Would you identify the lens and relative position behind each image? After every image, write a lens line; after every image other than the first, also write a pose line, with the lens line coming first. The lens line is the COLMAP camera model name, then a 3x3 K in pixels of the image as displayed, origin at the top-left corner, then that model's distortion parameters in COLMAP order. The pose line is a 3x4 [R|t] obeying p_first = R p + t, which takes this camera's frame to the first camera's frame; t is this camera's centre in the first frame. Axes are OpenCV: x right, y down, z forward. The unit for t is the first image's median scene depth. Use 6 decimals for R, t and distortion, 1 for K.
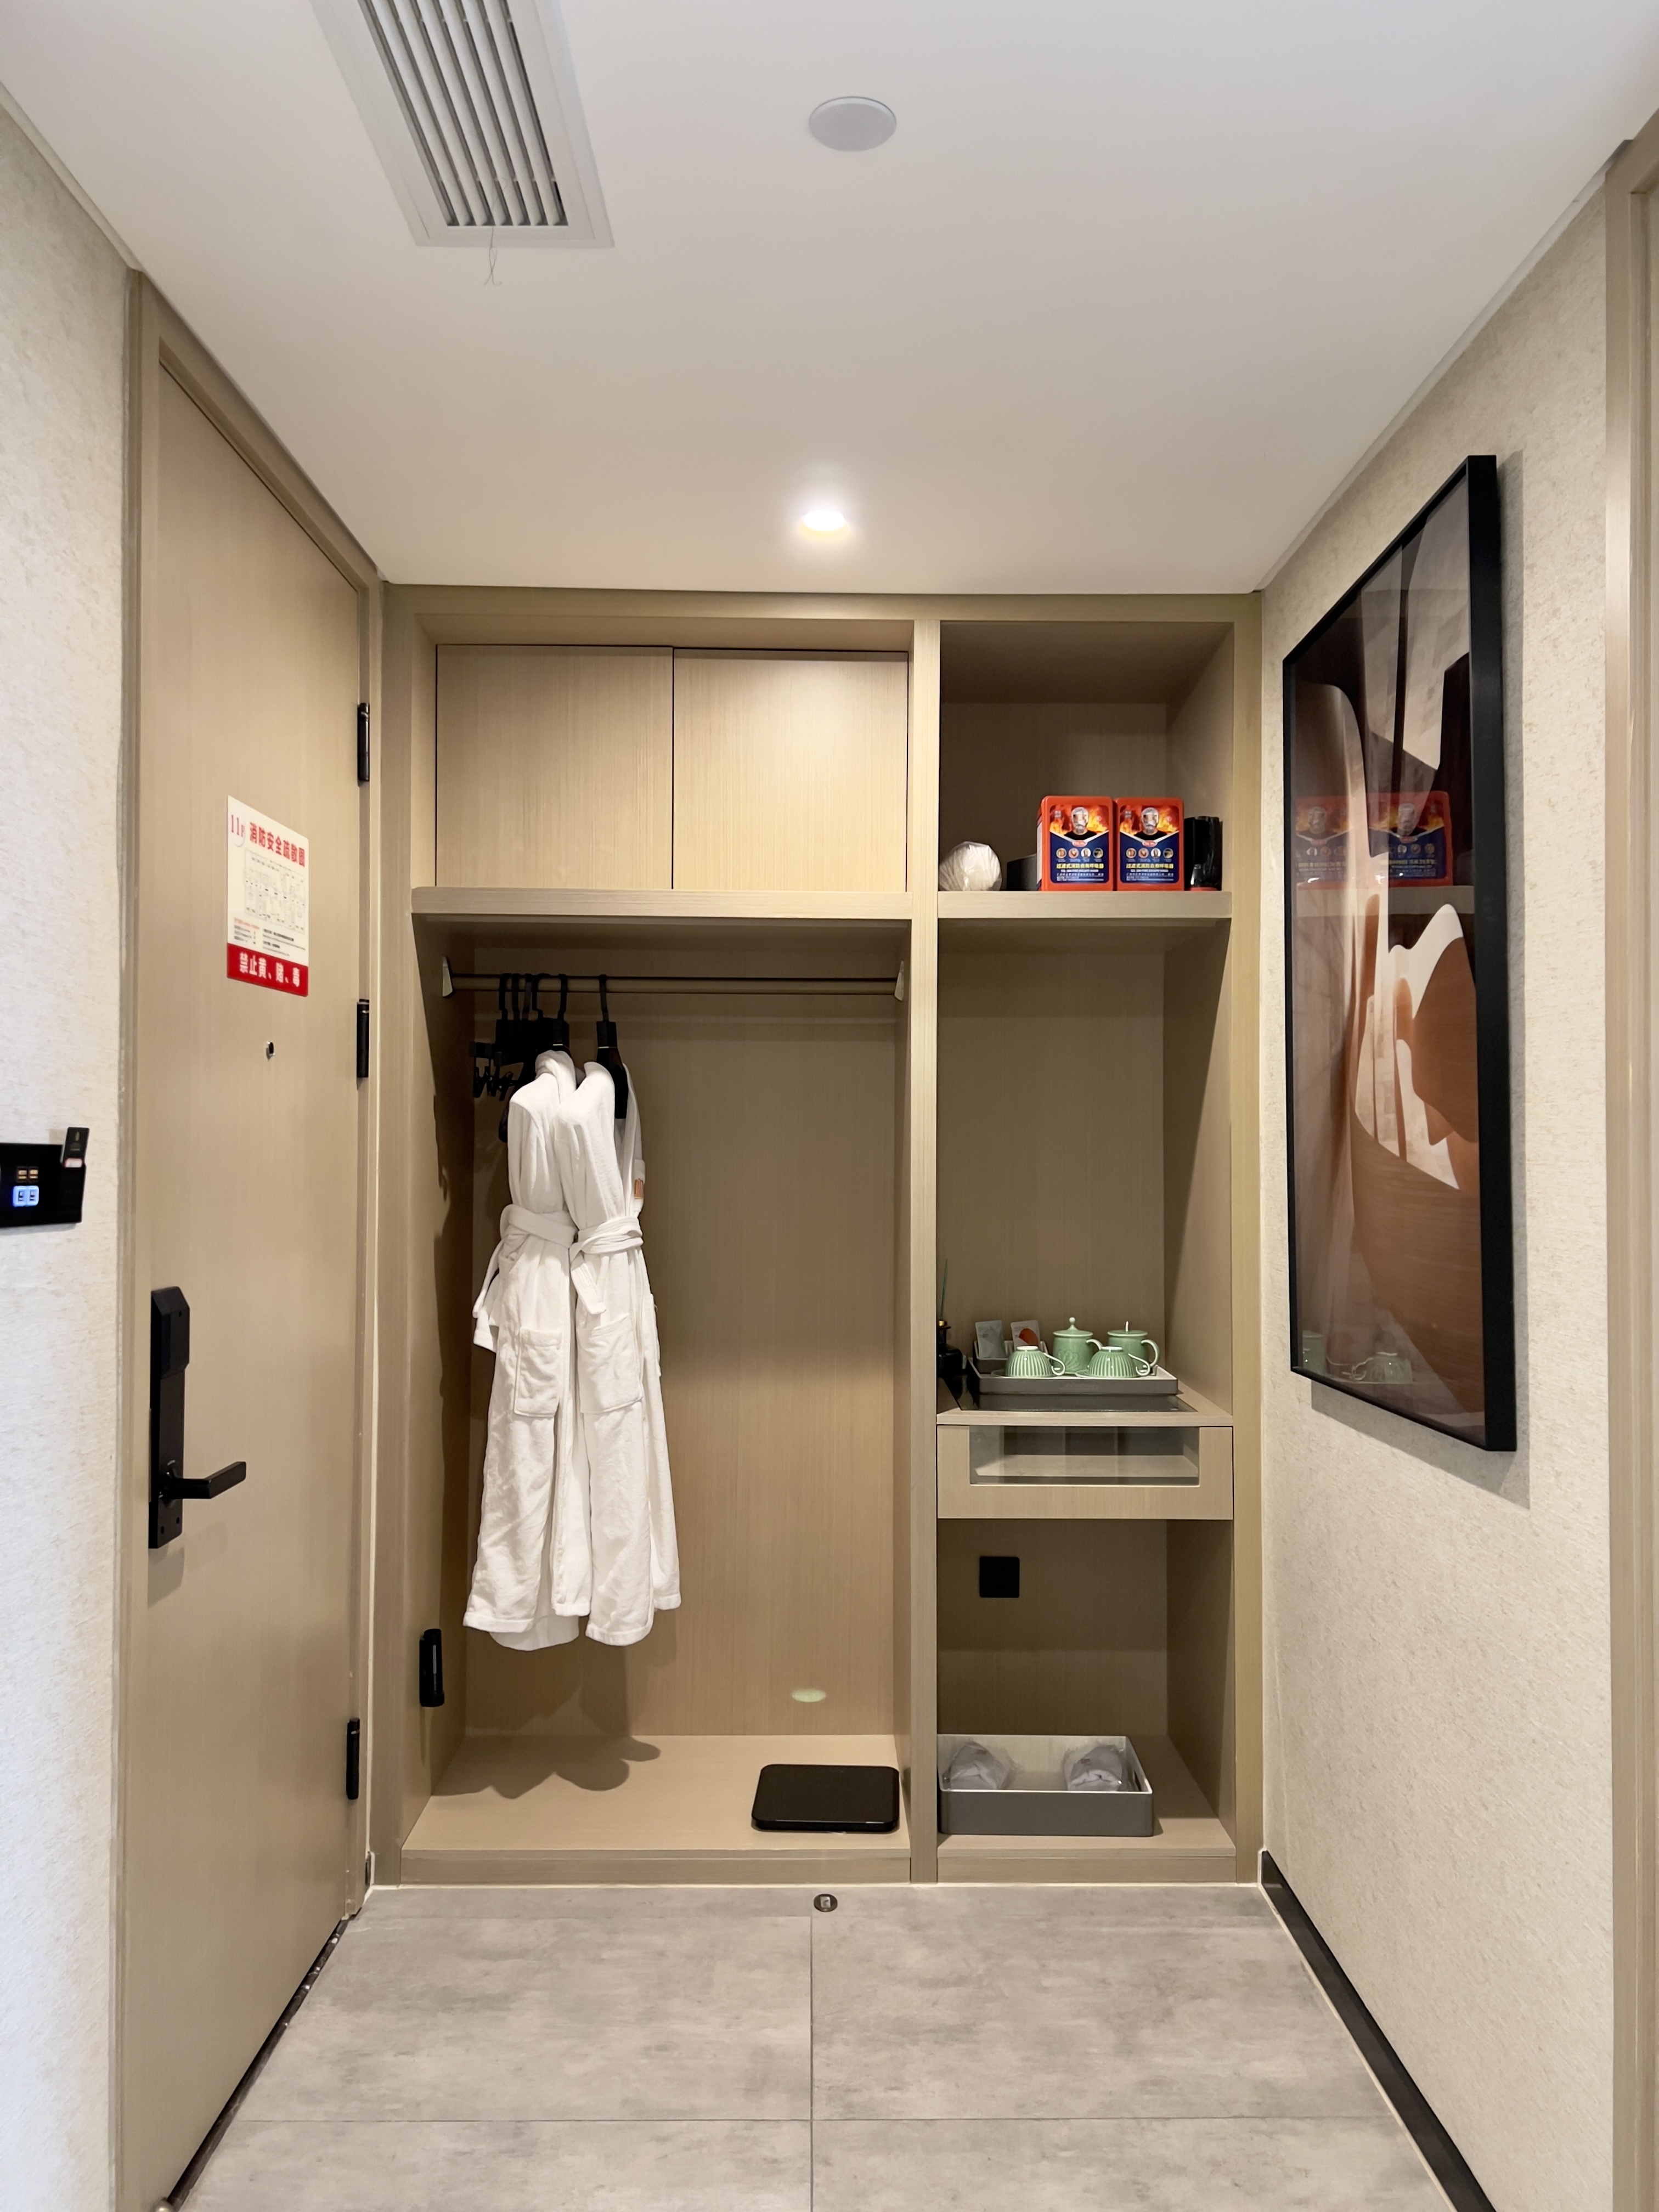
lens RADIAL K [[1675.4, 0, 829.5], [0, 1675.4, 1106.0], [0, 0, 1]] dist [0.001123, 0.001072]
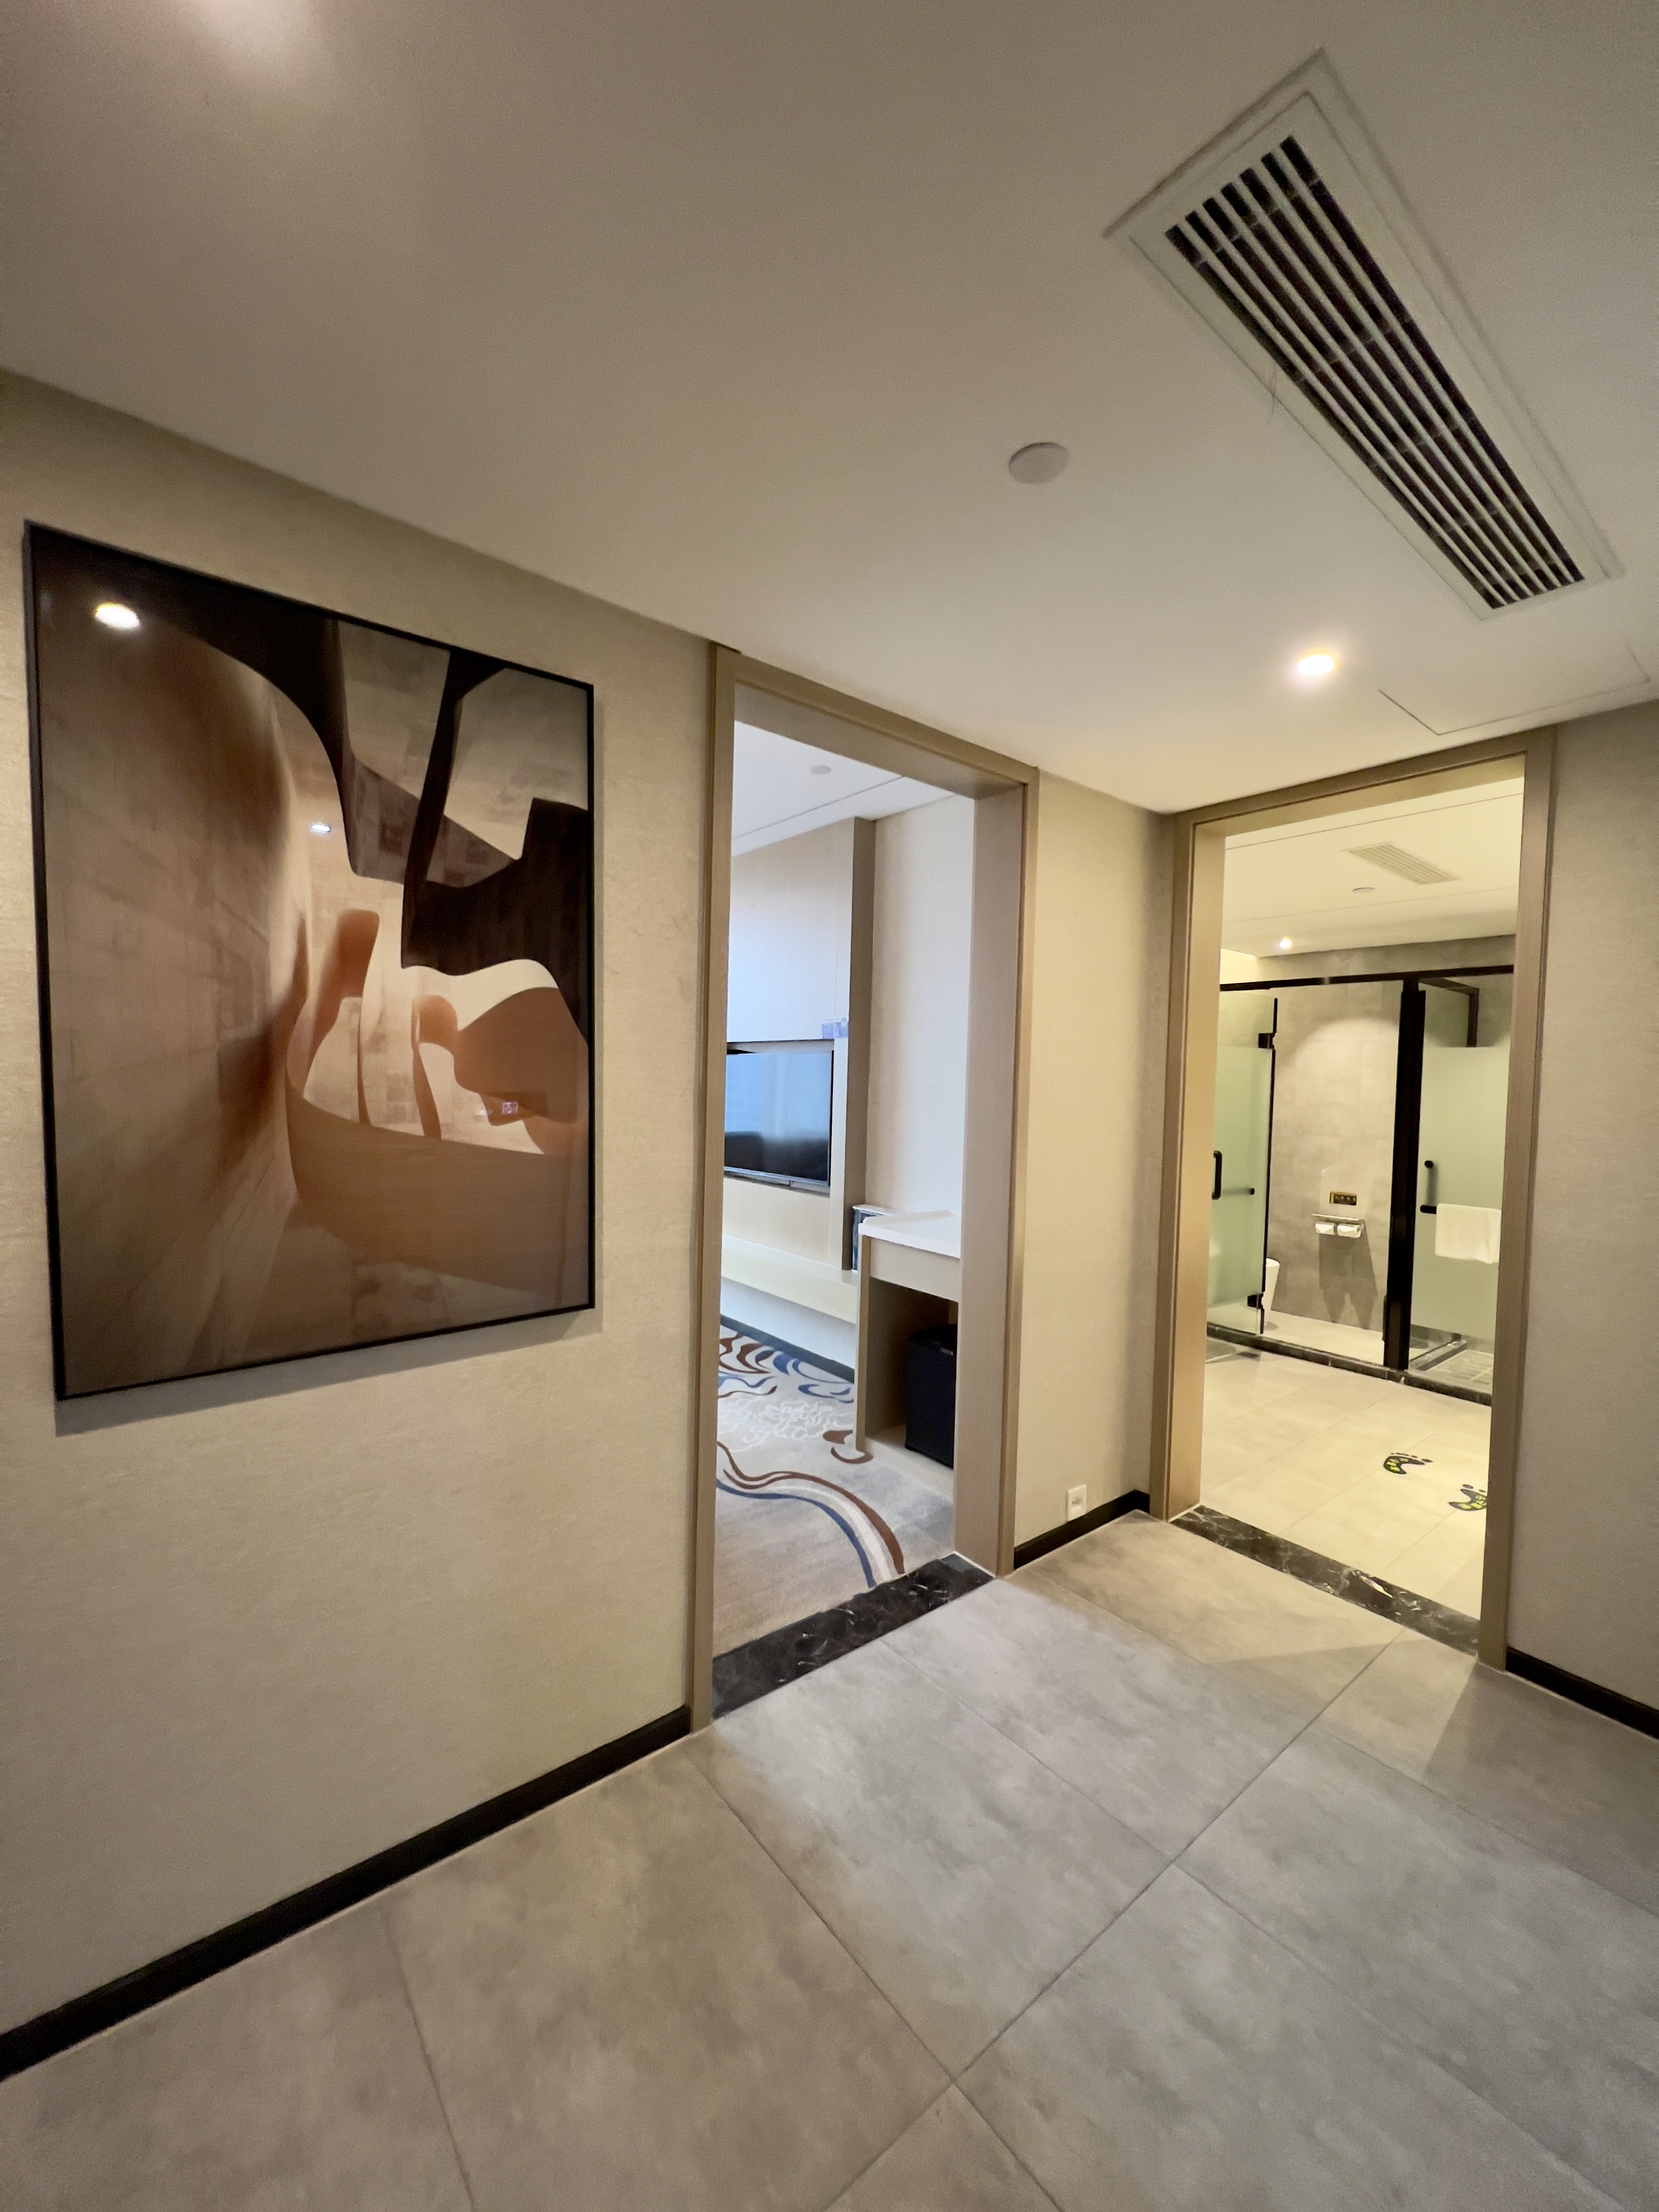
lens RADIAL K [[885.3, 0, 829.5], [0, 885.3, 1106.0], [0, 0, 1]] dist [-0.010970, 0.000370]
pose [[-0.615609, -0.042768, 0.786891, -0.366969], [-0.039931, 0.998936, 0.023054, -0.019214], [-0.787040, -0.017229, -0.616662, 1.161104]]
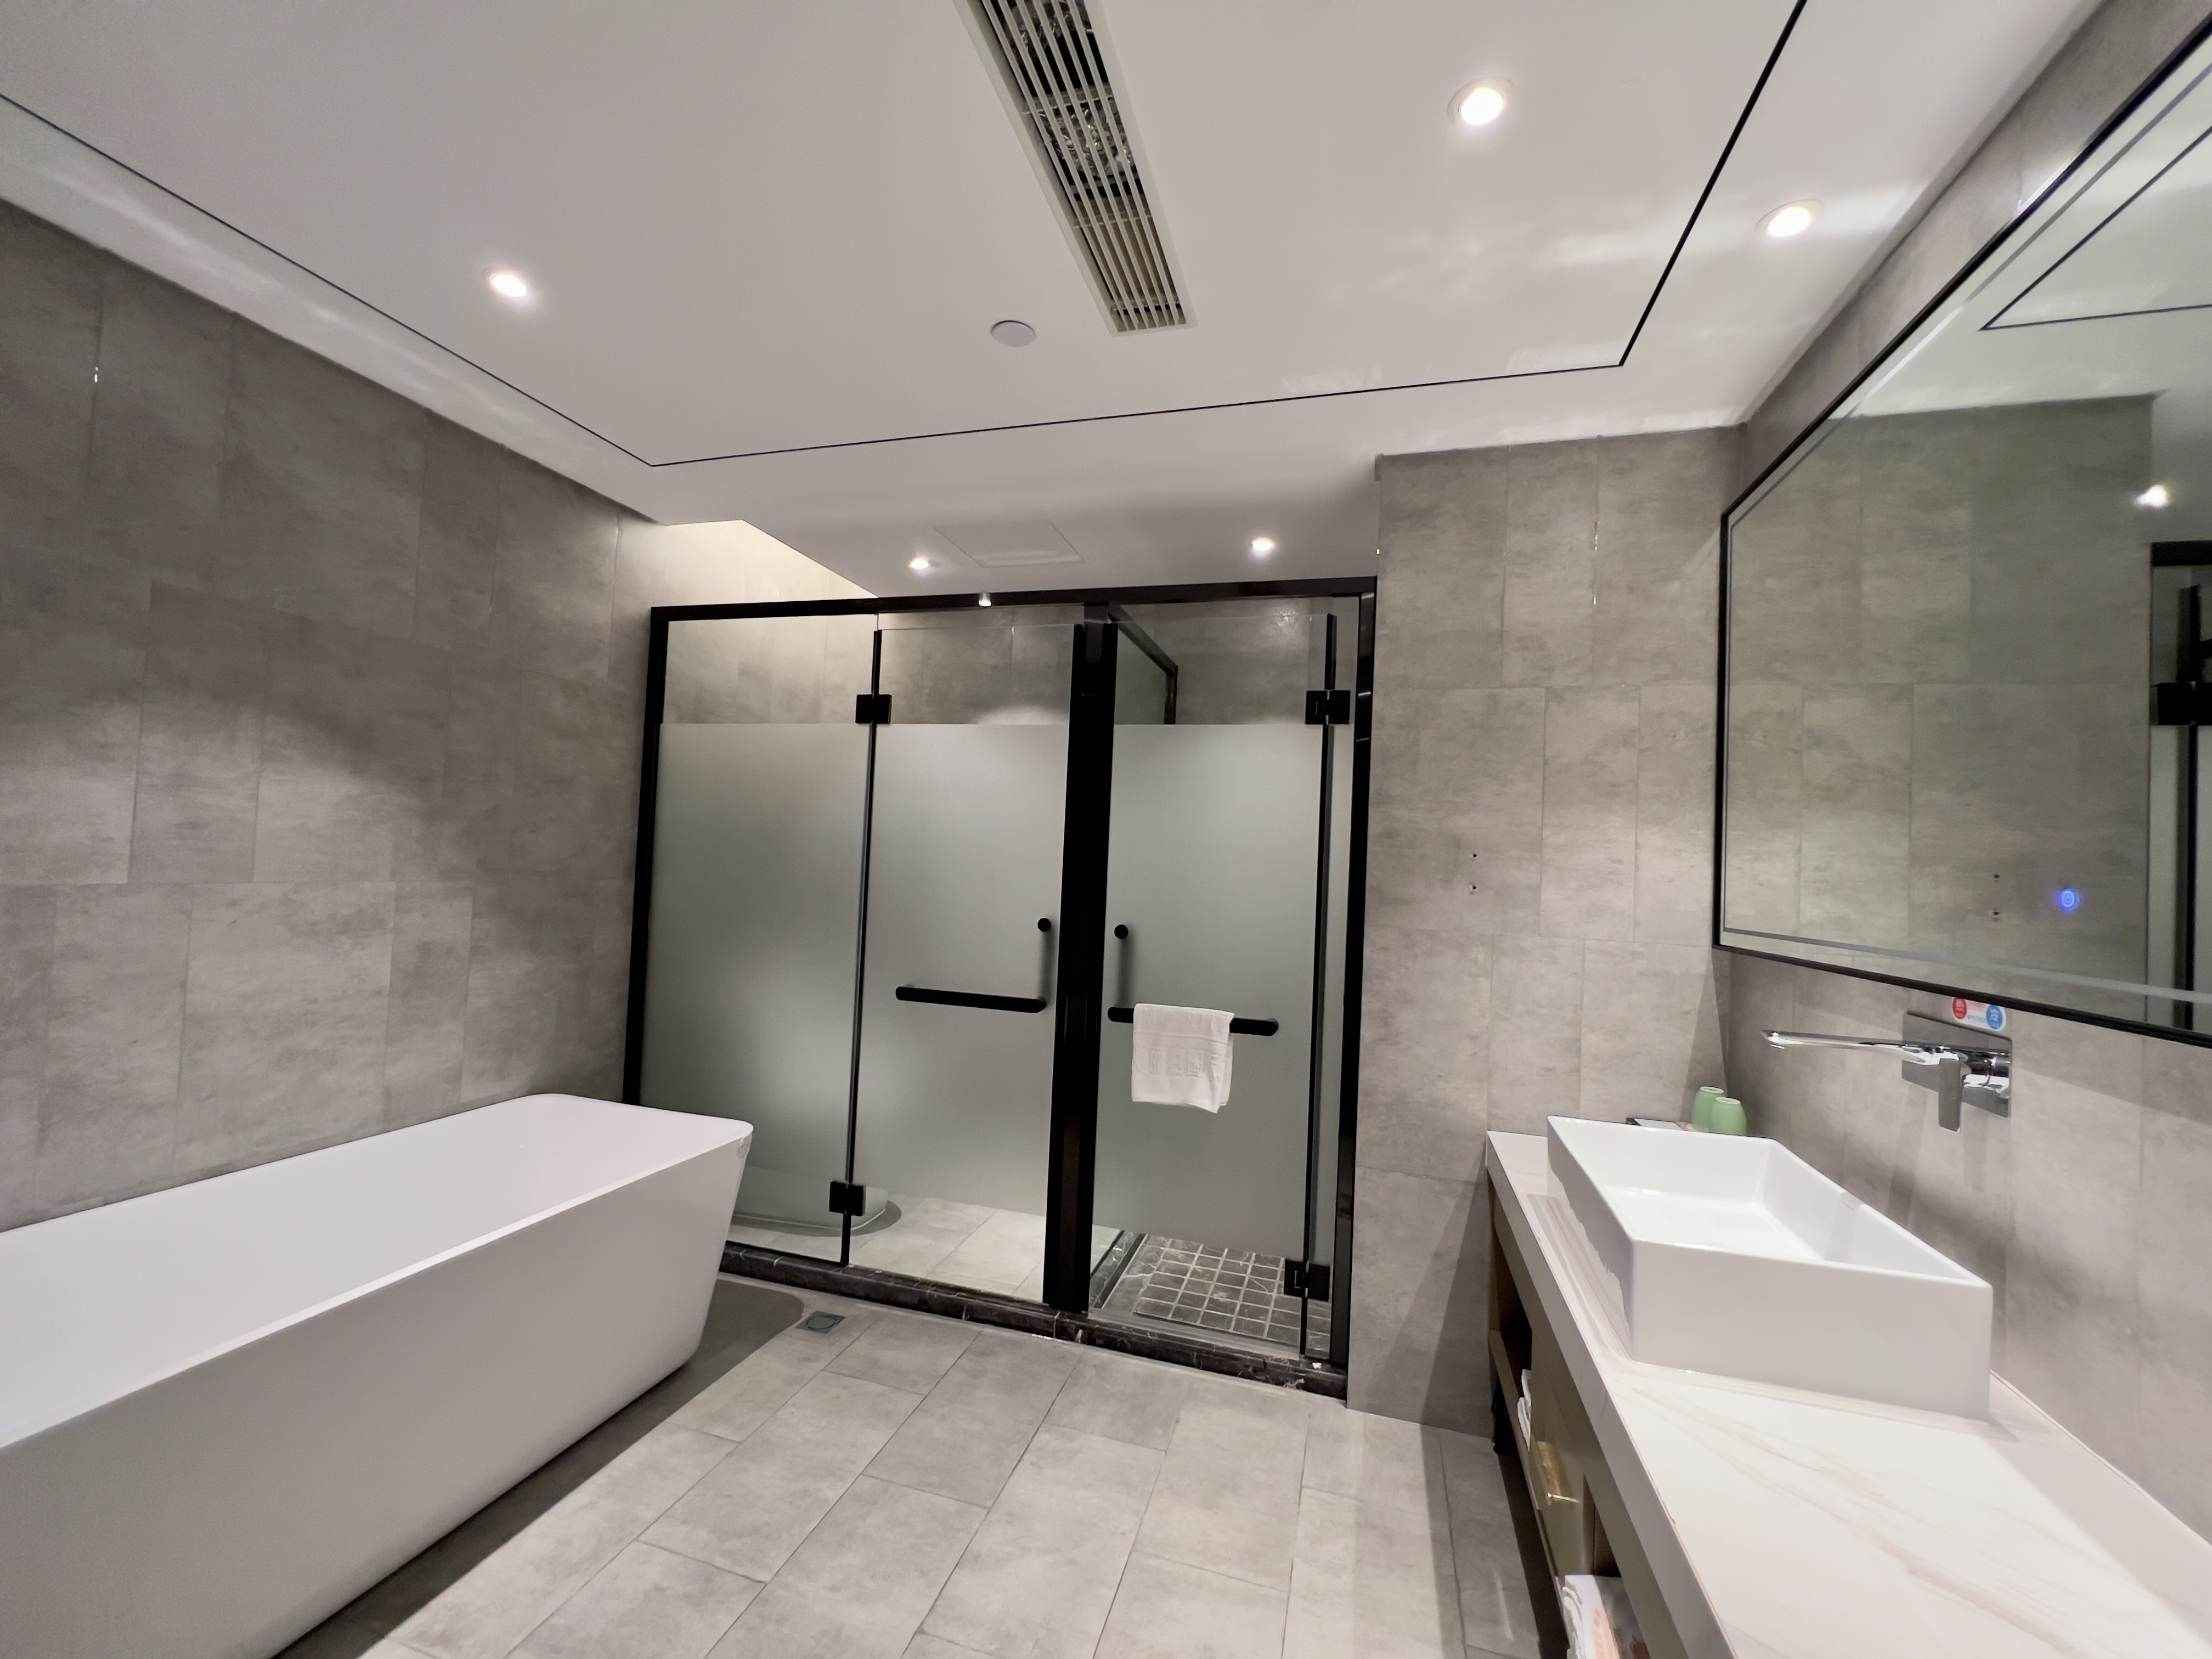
lens RADIAL K [[885.3, 0, 1106.0], [0, 885.3, 829.5], [0, 0, 1]] dist [-0.010970, 0.000370]
pose [[-0.969723, -0.058023, 0.237215, -0.322067], [-0.056614, 0.998315, 0.012755, -0.020757], [-0.237556, -0.001060, -0.971373, 1.049511]]
